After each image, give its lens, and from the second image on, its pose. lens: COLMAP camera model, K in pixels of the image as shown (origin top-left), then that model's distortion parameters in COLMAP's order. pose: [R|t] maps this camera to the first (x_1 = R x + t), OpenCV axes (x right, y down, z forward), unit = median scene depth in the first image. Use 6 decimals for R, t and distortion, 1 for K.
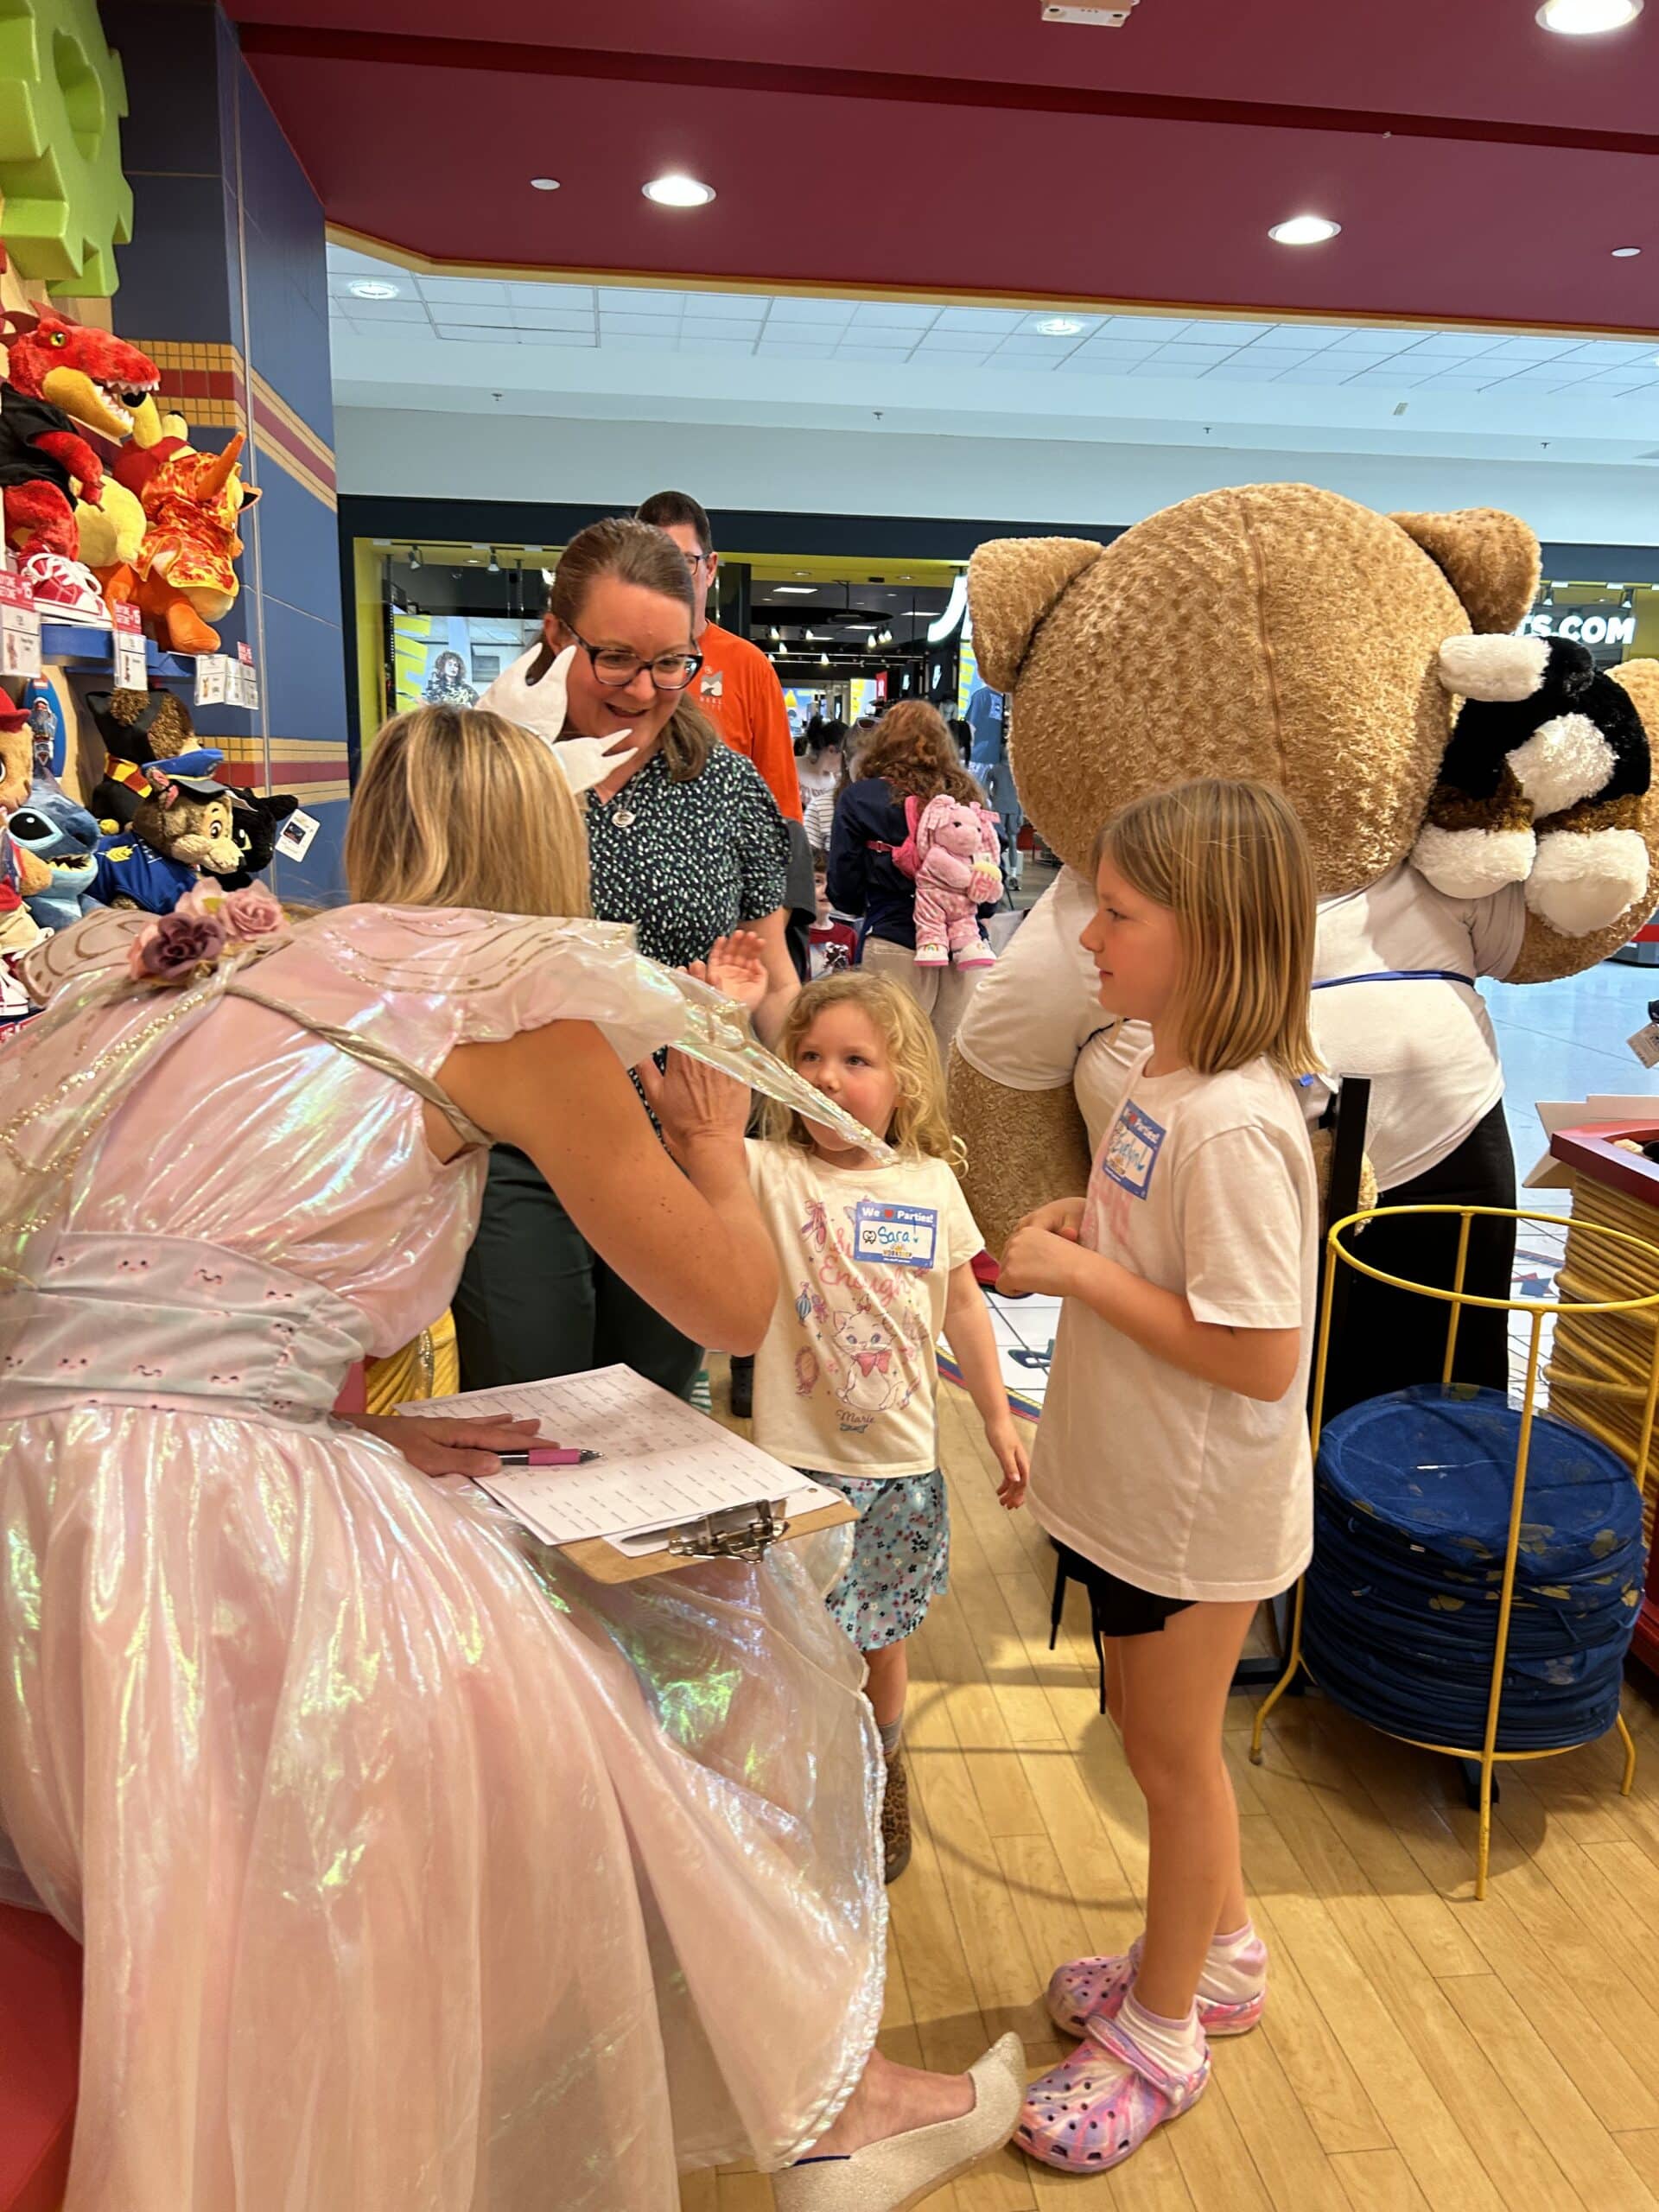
lens RADIAL K [[1696.6, 0, 833.3], [0, 1696.6, 1133.6], [0, 0, 1]] dist [0.053109, -0.061145]
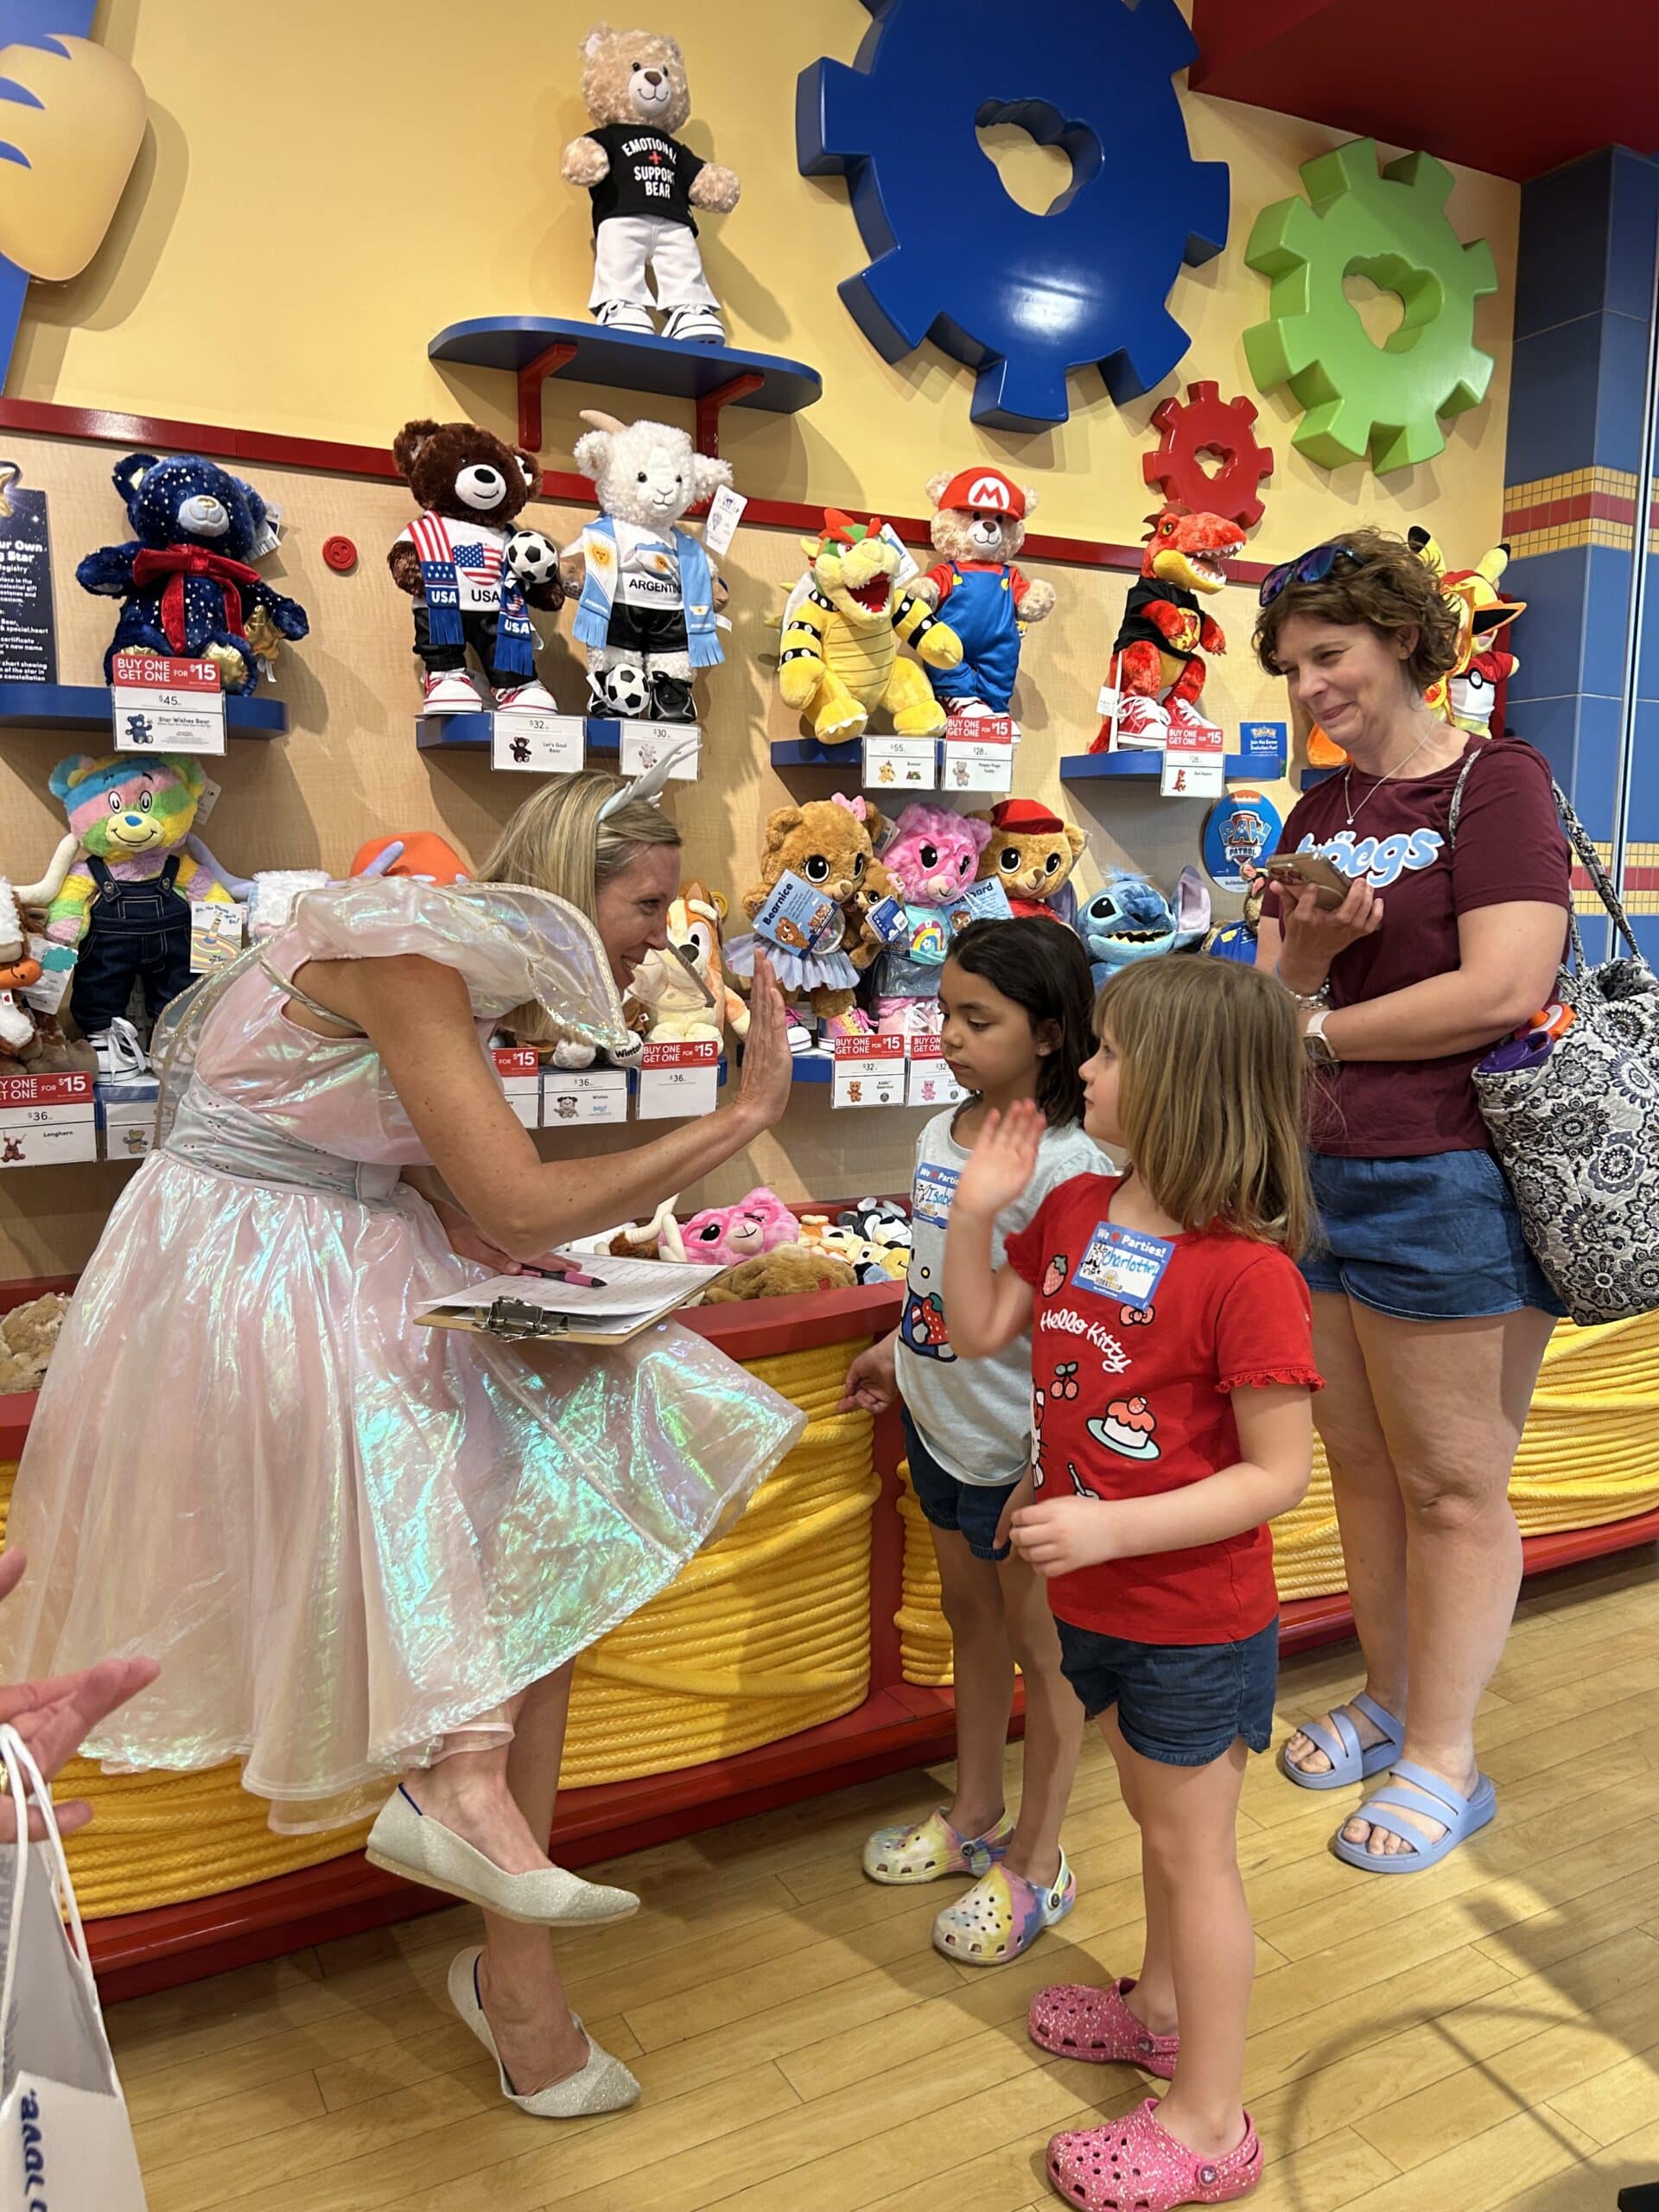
lens RADIAL K [[1689.5, 0, 824.9], [0, 1689.5, 1088.5], [0, 0, 1]] dist [0.039552, -0.081998]
pose [[0.372119, 0.098195, -0.922976, 0.592890], [-0.197606, 0.979973, 0.024589, -0.035104], [0.906906, 0.173236, 0.384070, 0.328441]]
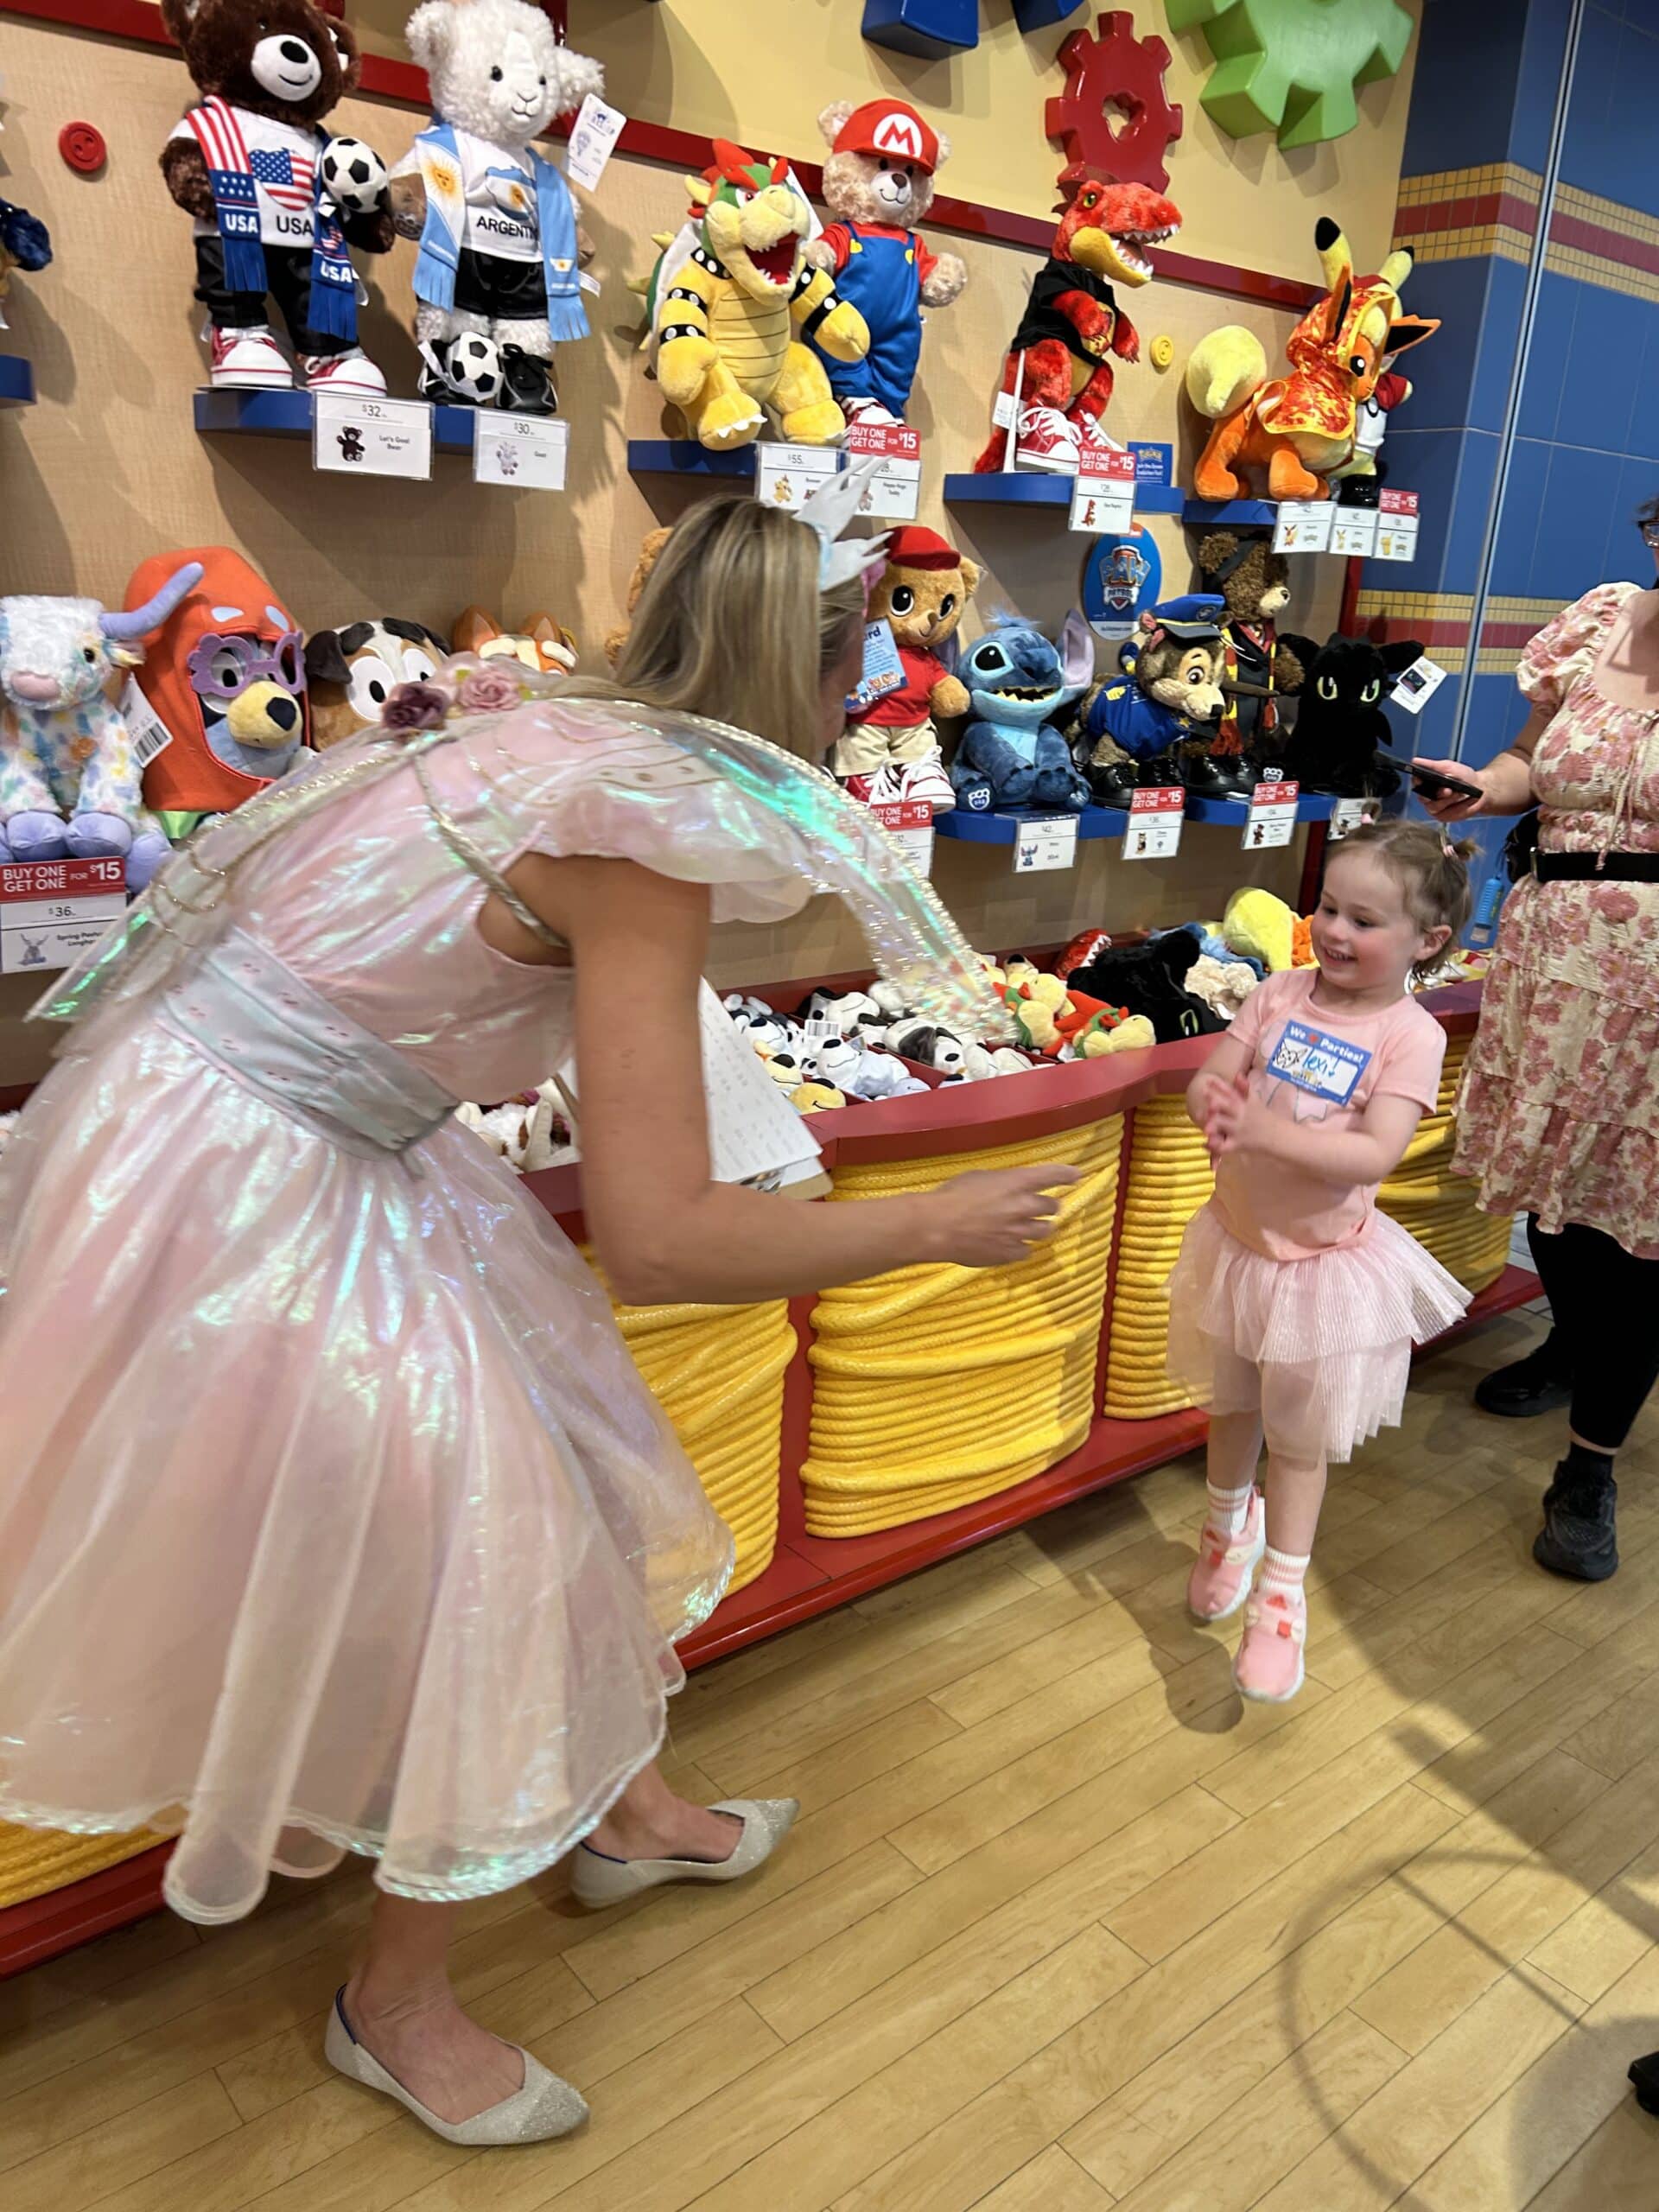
lens RADIAL K [[1714.2, 0, 805.3], [0, 1714.2, 1099.6], [0, 0, 1]] dist [0.002372, 0.001242]
pose [[0.538653, 0.257555, -0.802196, 0.412332], [-0.217905, 0.962322, 0.162647, -0.054071], [0.813861, 0.087192, 0.574480, 0.265321]]
